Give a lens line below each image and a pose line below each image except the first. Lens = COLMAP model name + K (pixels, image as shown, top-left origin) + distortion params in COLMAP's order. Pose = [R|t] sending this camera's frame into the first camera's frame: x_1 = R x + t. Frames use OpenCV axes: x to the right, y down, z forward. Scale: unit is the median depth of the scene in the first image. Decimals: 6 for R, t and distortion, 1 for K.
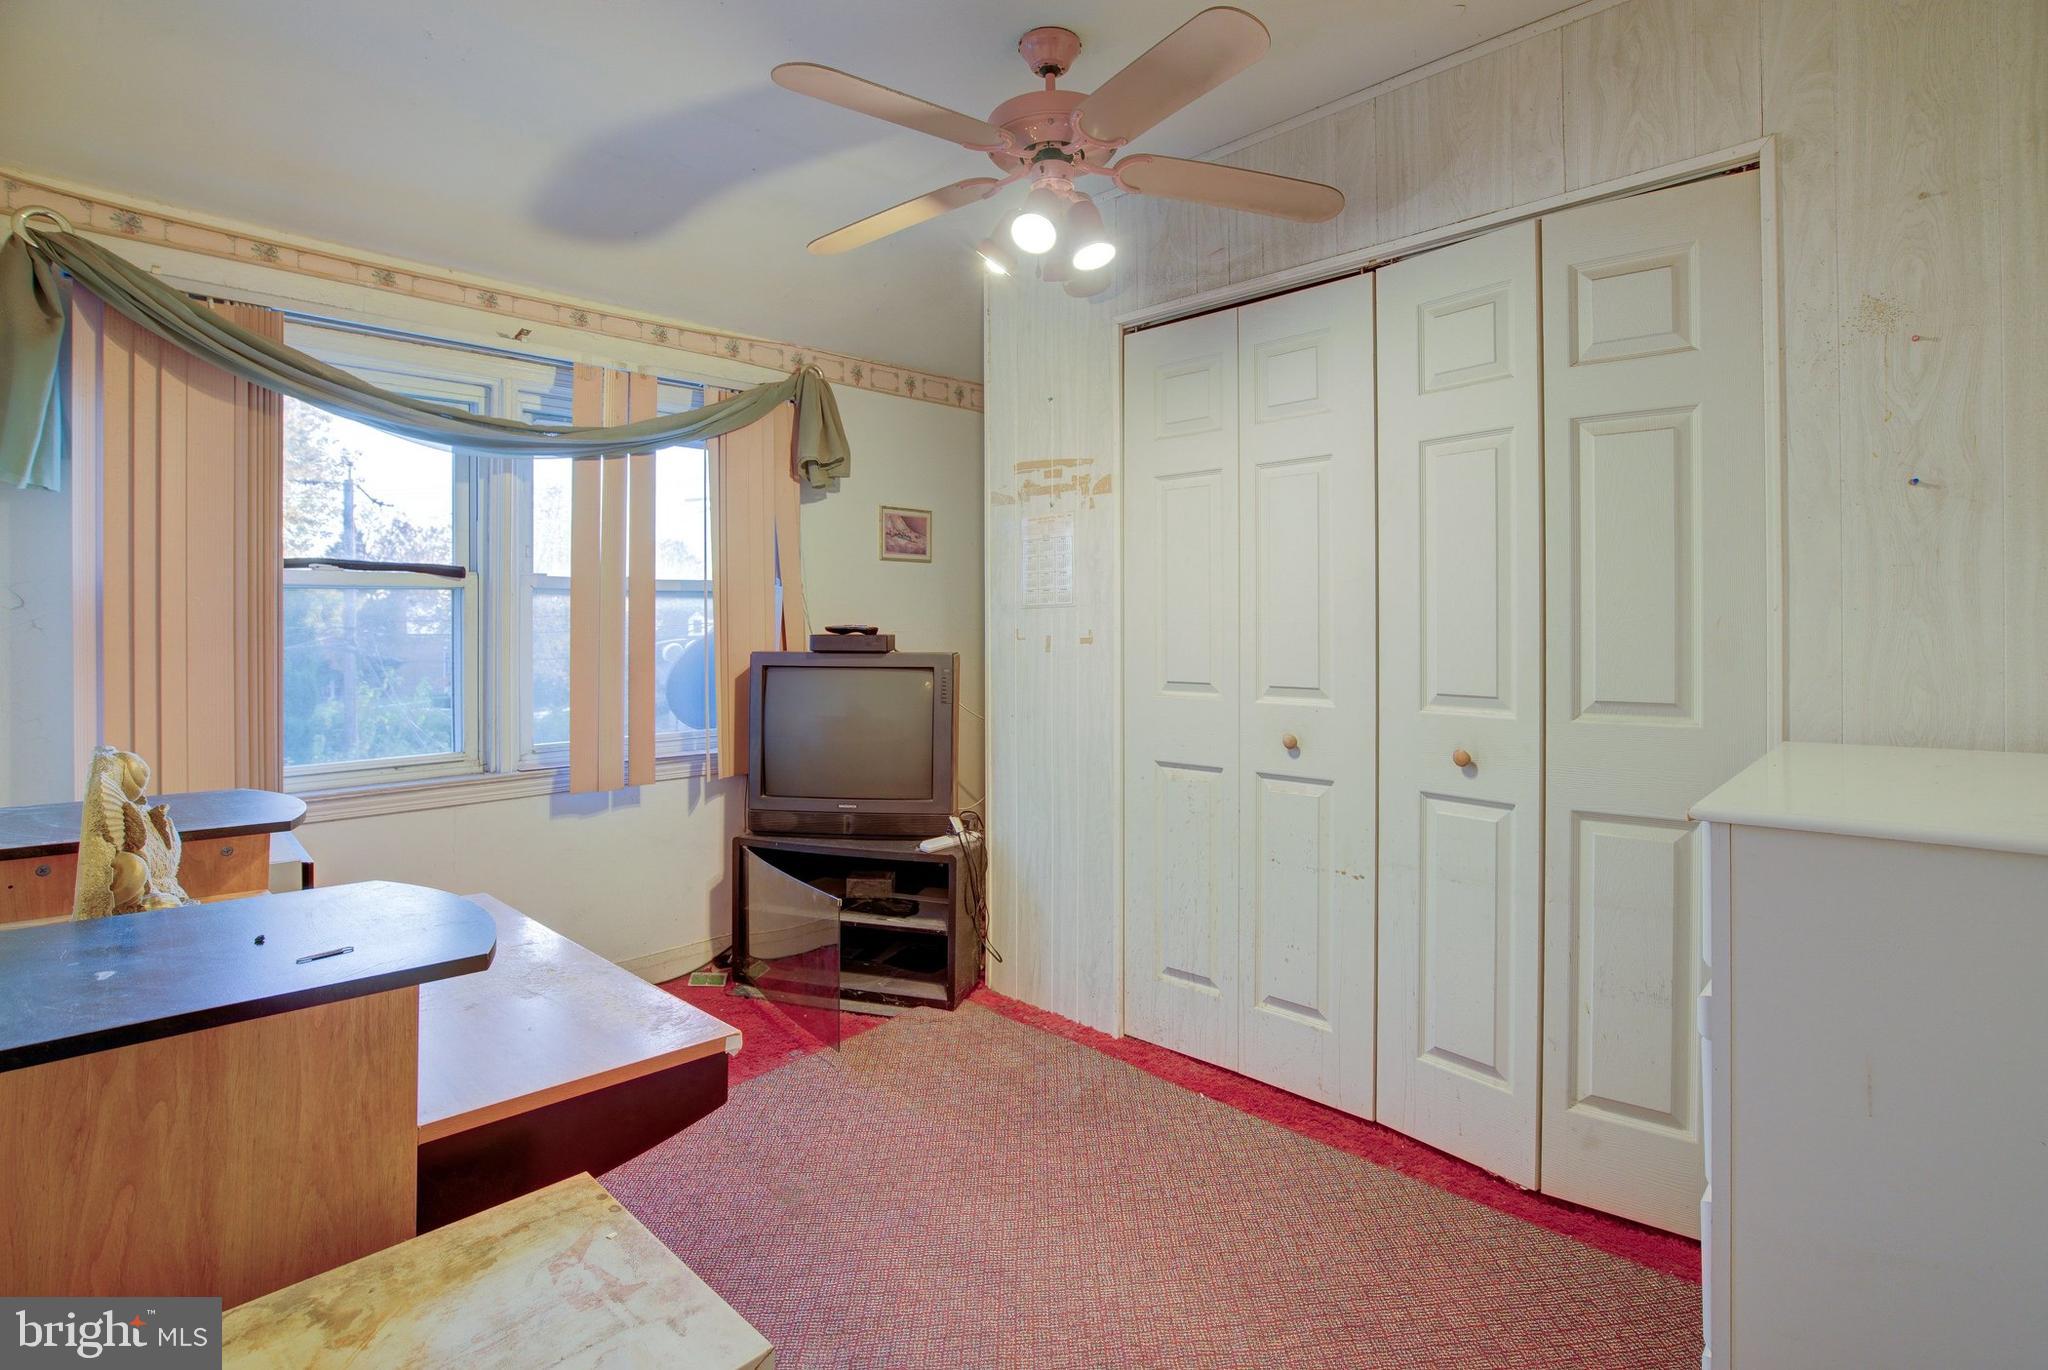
lens RADIAL K [[976.9, 0, 1025.9], [0, 976.9, 628.2], [0, 0, 1]] dist [-0.063838, 0.025512]
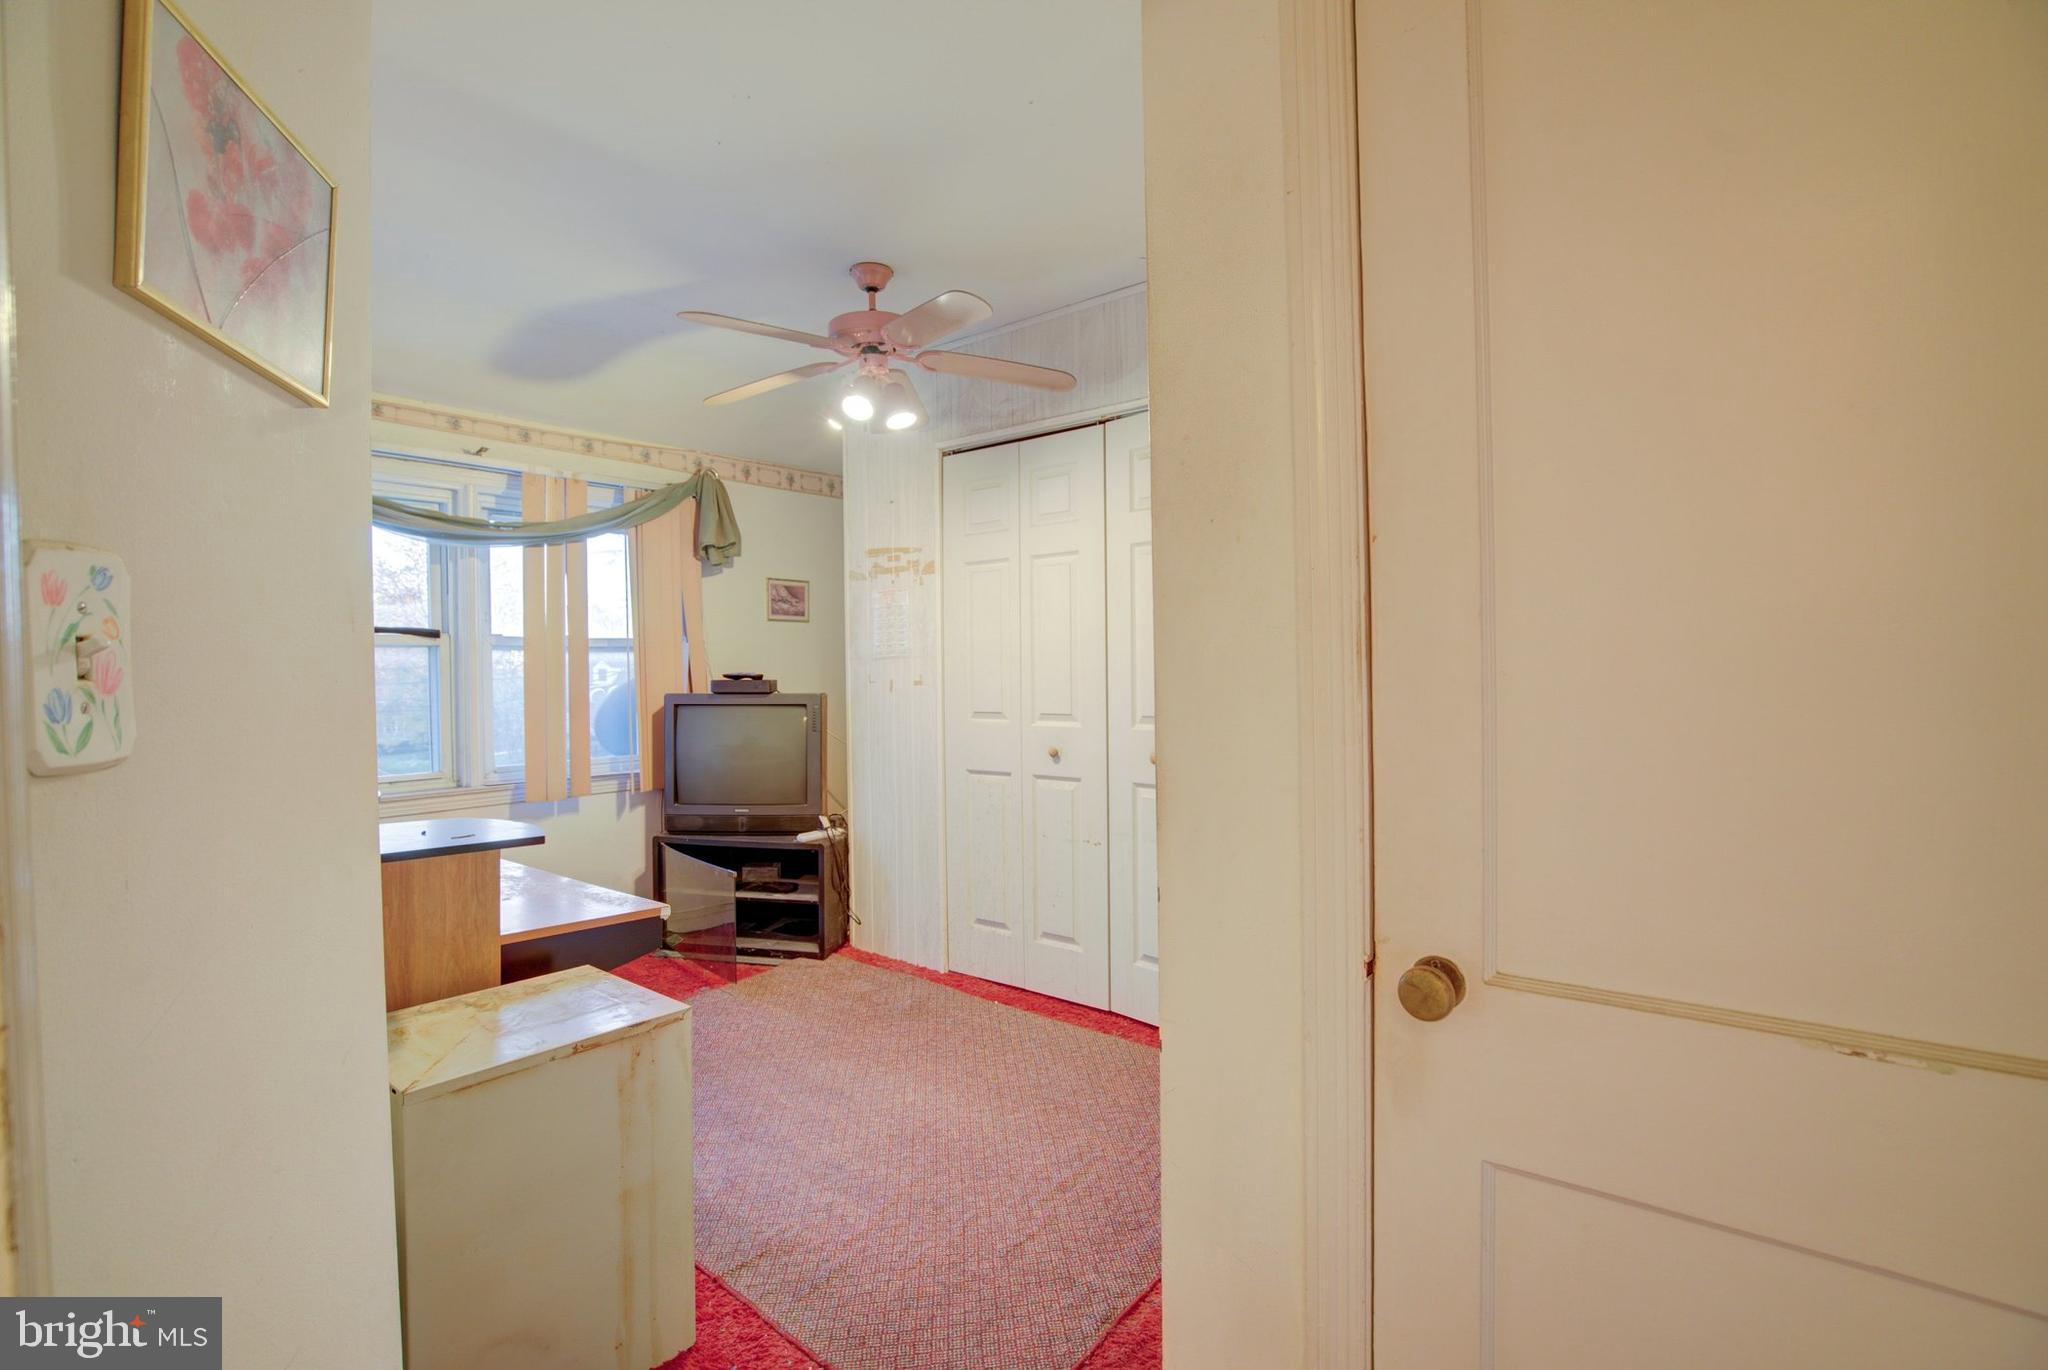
lens RADIAL K [[957.1, 0, 1019.2], [0, 957.1, 705.0], [0, 0, 1]] dist [-0.064964, 0.023696]
pose [[0.995829, -0.009059, 0.090784, 0.080972], [0.006285, 0.999506, 0.030797, 0.003626], [-0.091018, -0.030098, 0.995394, -0.335429]]
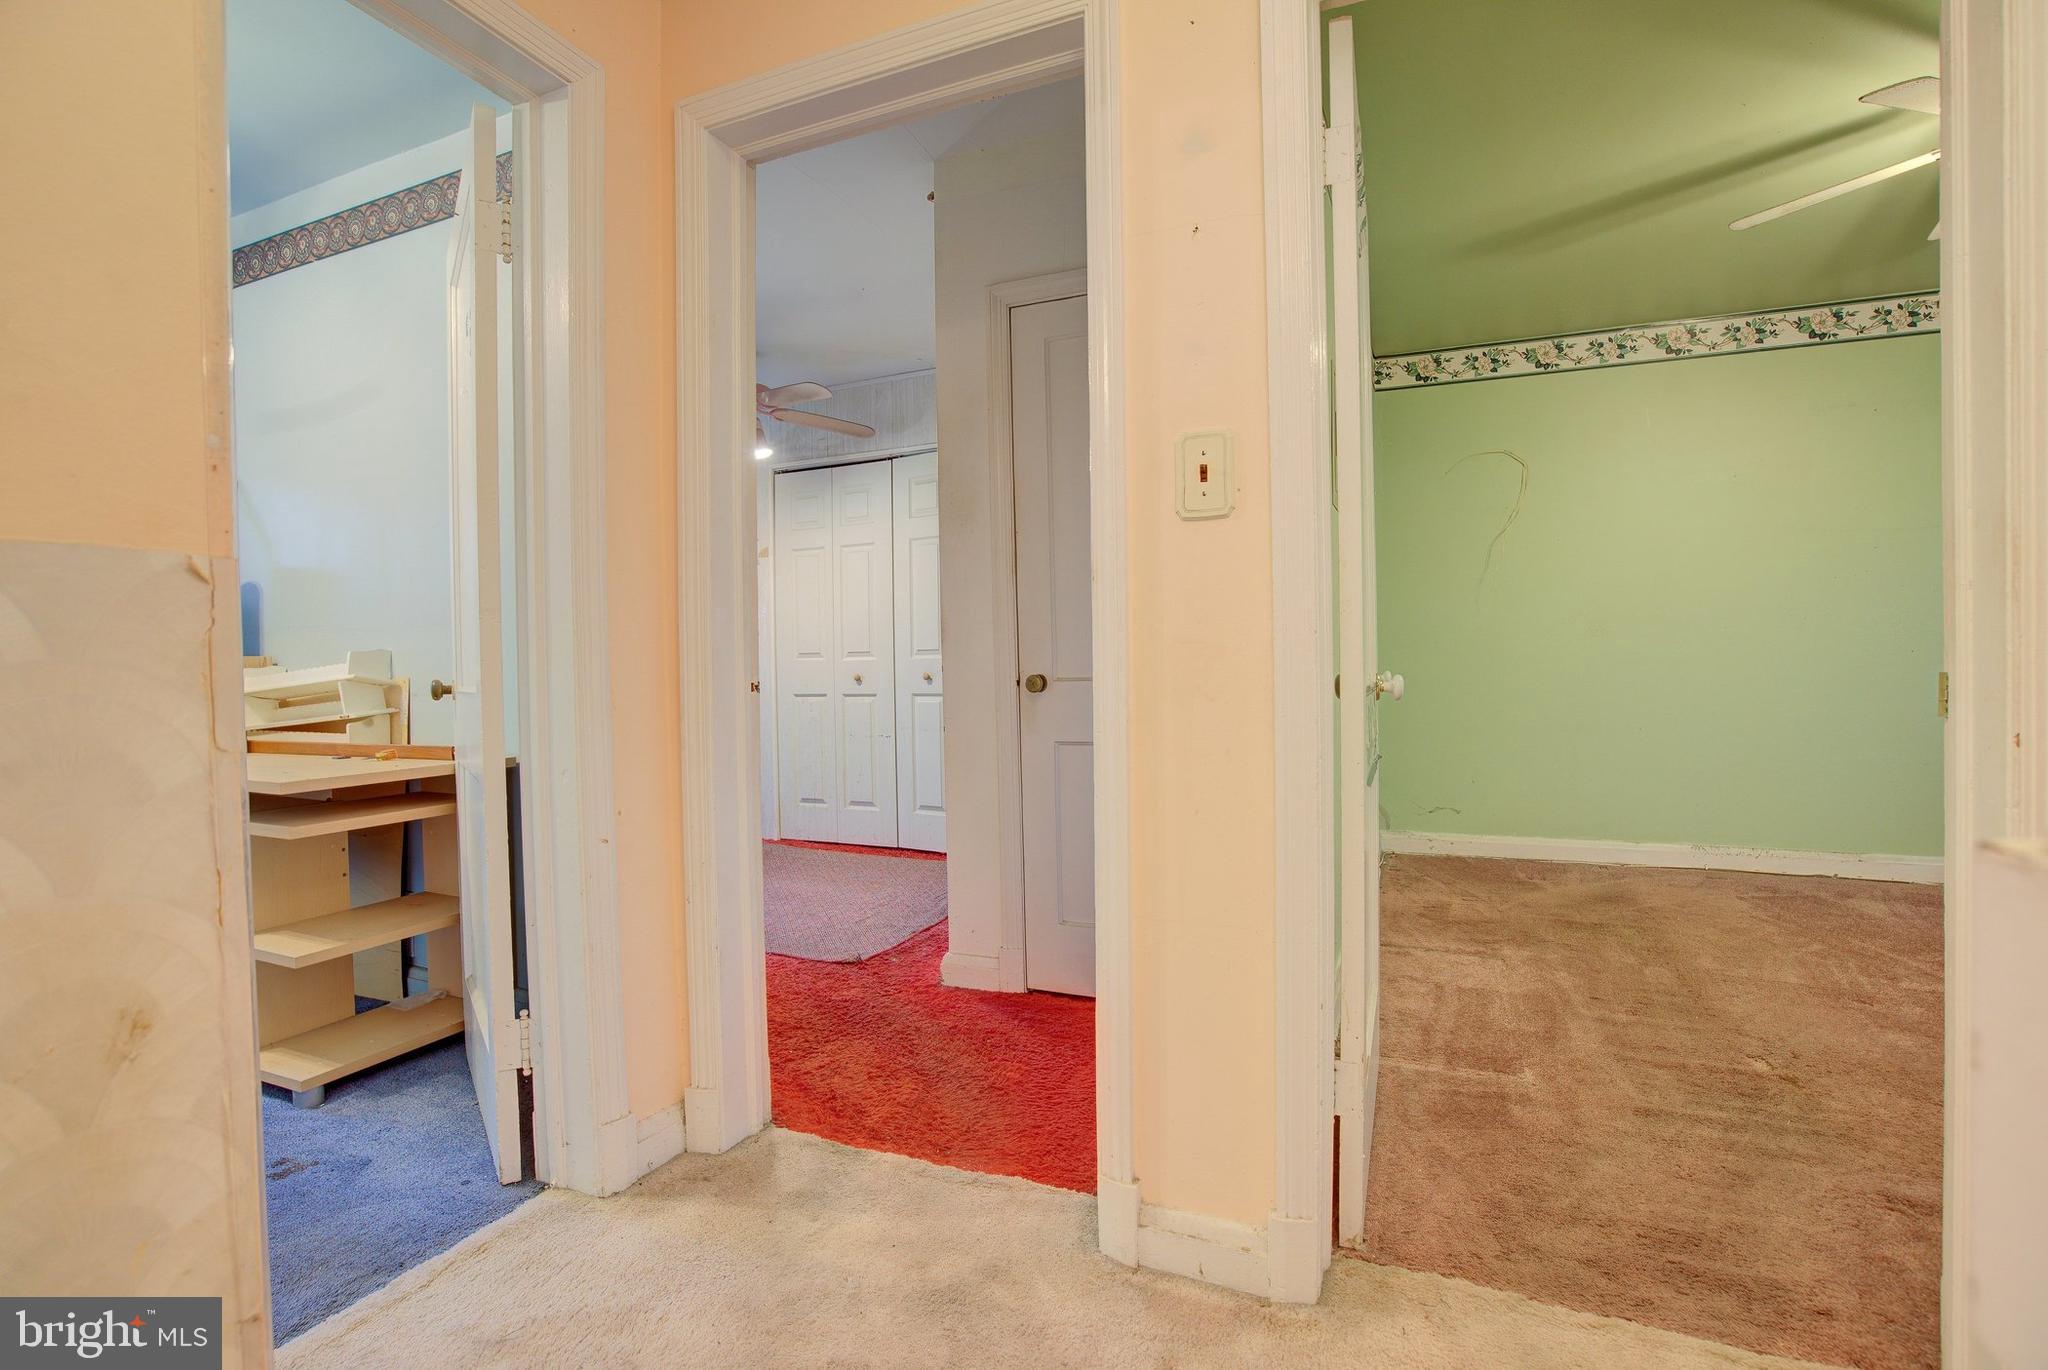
lens RADIAL K [[934.5, 0, 1024.0], [0, 934.5, 685.0], [0, 0, 1]] dist [-0.050978, 0.019023]
pose [[0.937318, -0.014076, 0.348192, -0.082335], [0.010816, 0.999878, 0.011307, 0.097745], [-0.348309, -0.006832, 0.937355, -0.883567]]
